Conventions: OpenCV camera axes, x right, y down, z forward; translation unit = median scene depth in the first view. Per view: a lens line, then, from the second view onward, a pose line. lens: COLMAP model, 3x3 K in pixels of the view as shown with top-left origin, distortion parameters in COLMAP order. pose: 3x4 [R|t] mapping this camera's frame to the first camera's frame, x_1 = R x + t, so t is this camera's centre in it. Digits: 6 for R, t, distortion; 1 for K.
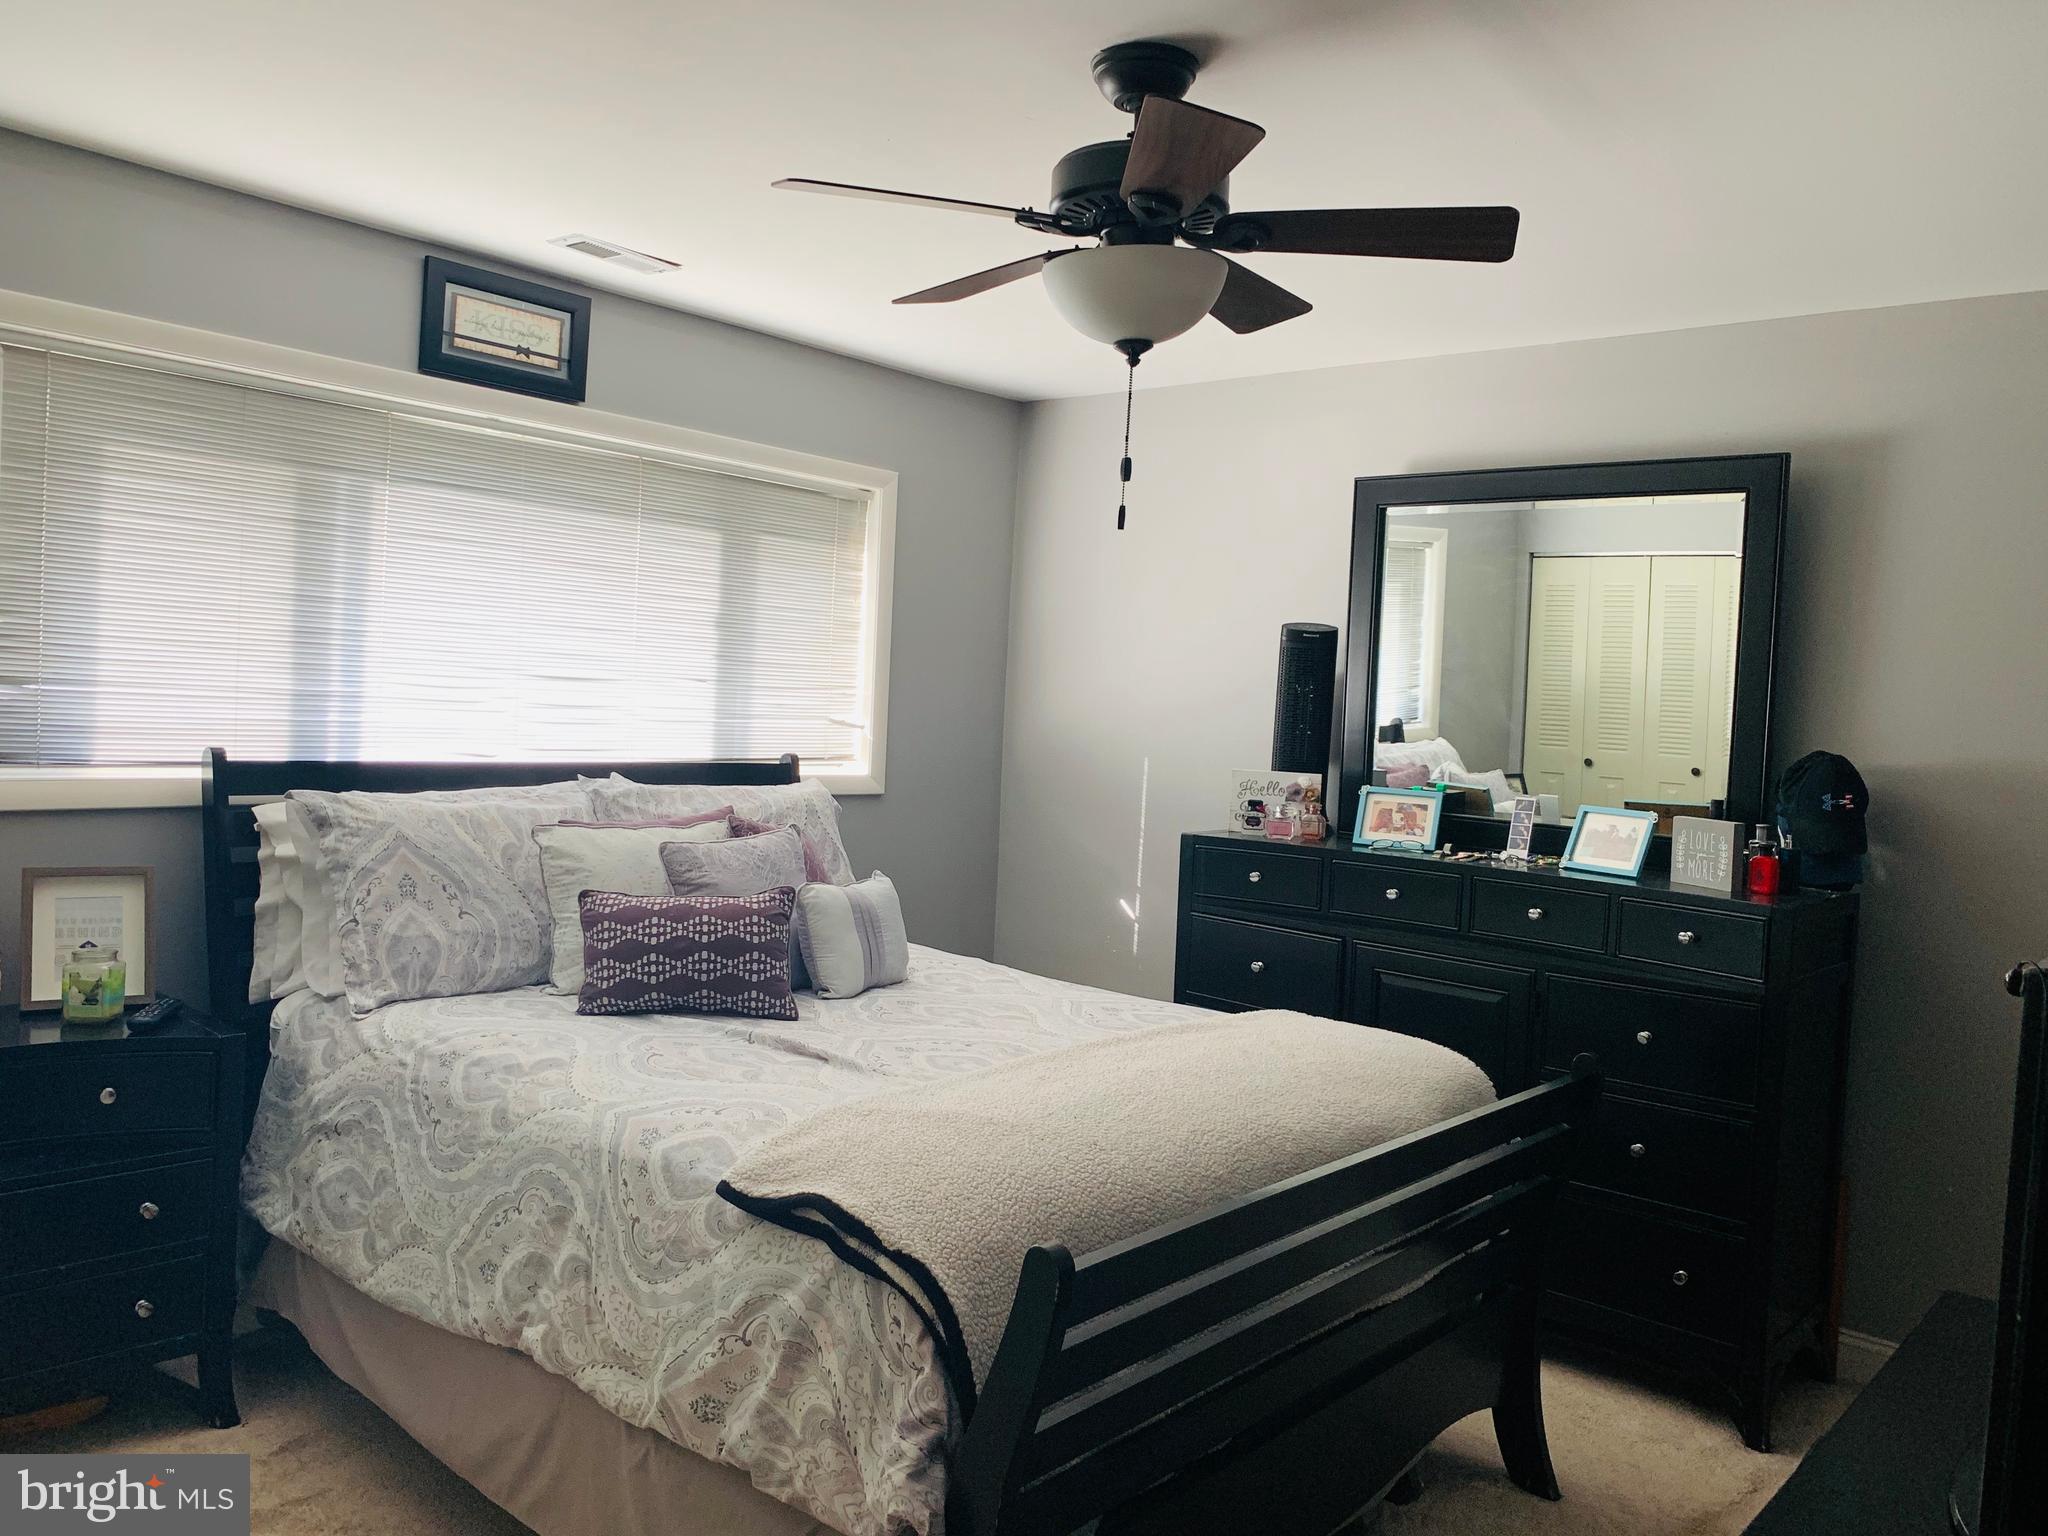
lens RADIAL K [[1566.0, 0, 1041.1], [0, 1566.0, 769.6], [0, 0, 1]] dist [0.007337, -0.020535]
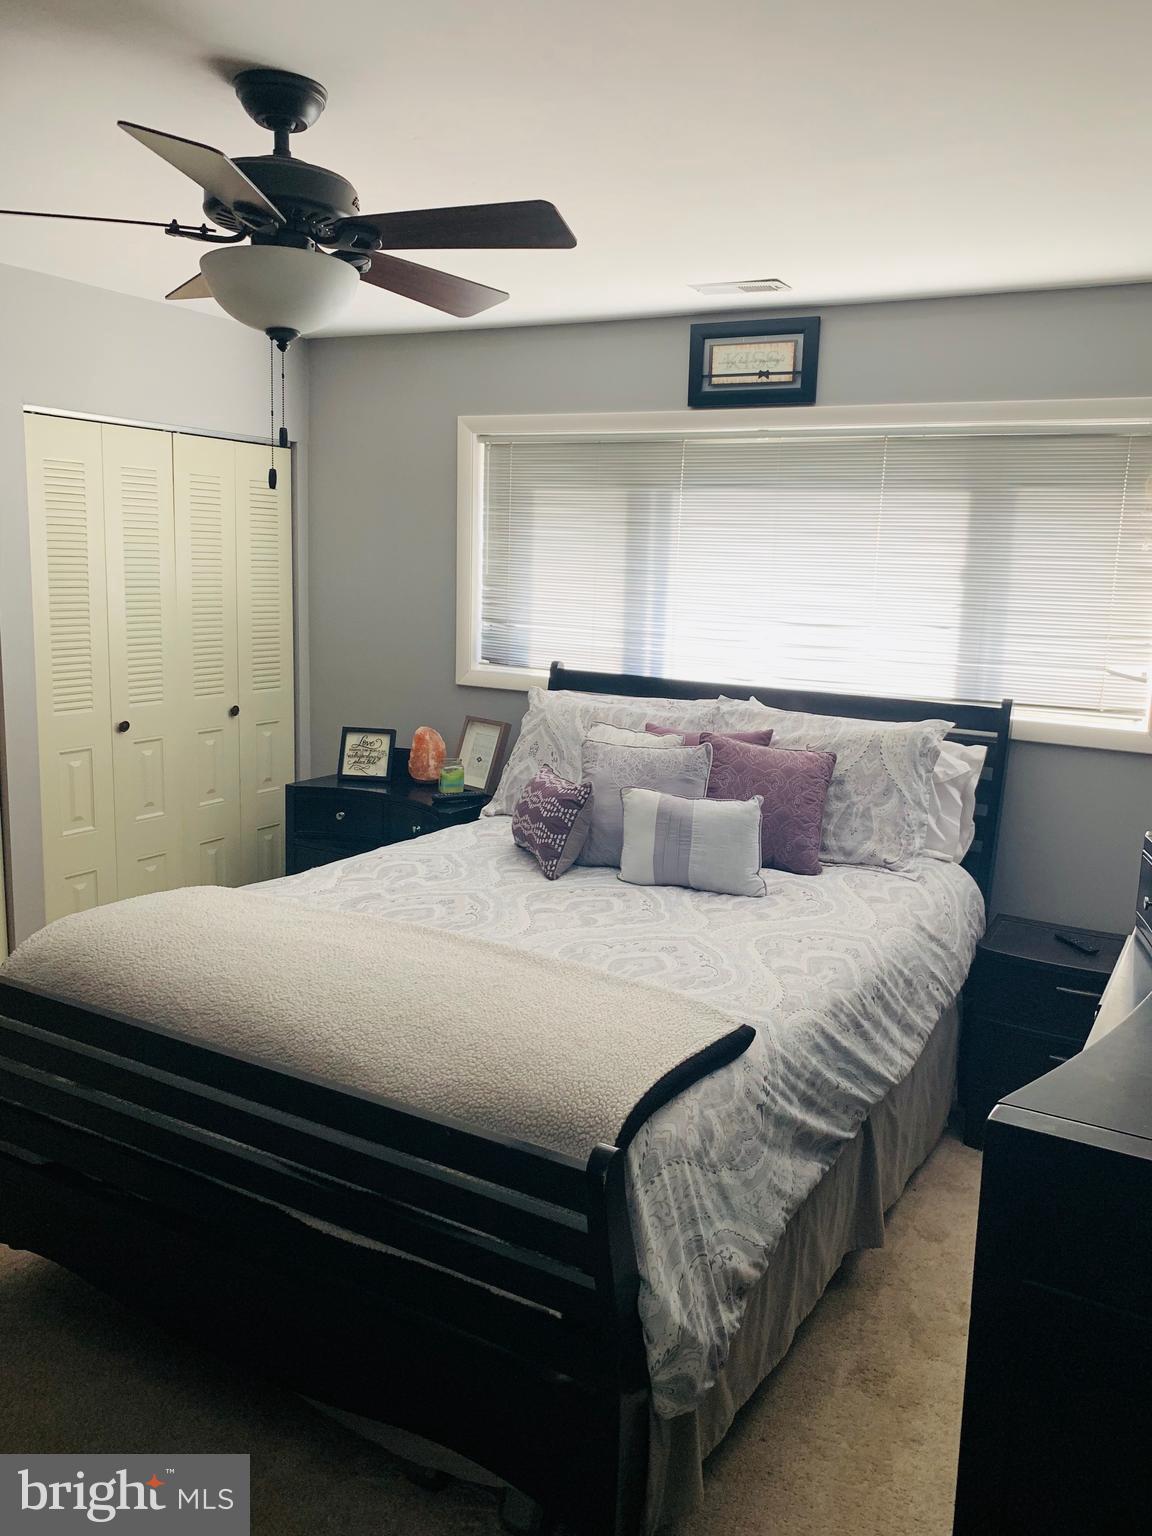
lens RADIAL K [[1174.5, 0, 587.6], [0, 1174.5, 764.3], [0, 0, 1]] dist [0.007337, -0.020535]
pose [[0.202245, 0.114793, -0.972584, 0.665475], [-0.070653, 0.992229, 0.102419, -0.033231], [0.976783, 0.048002, 0.208784, 0.690522]]
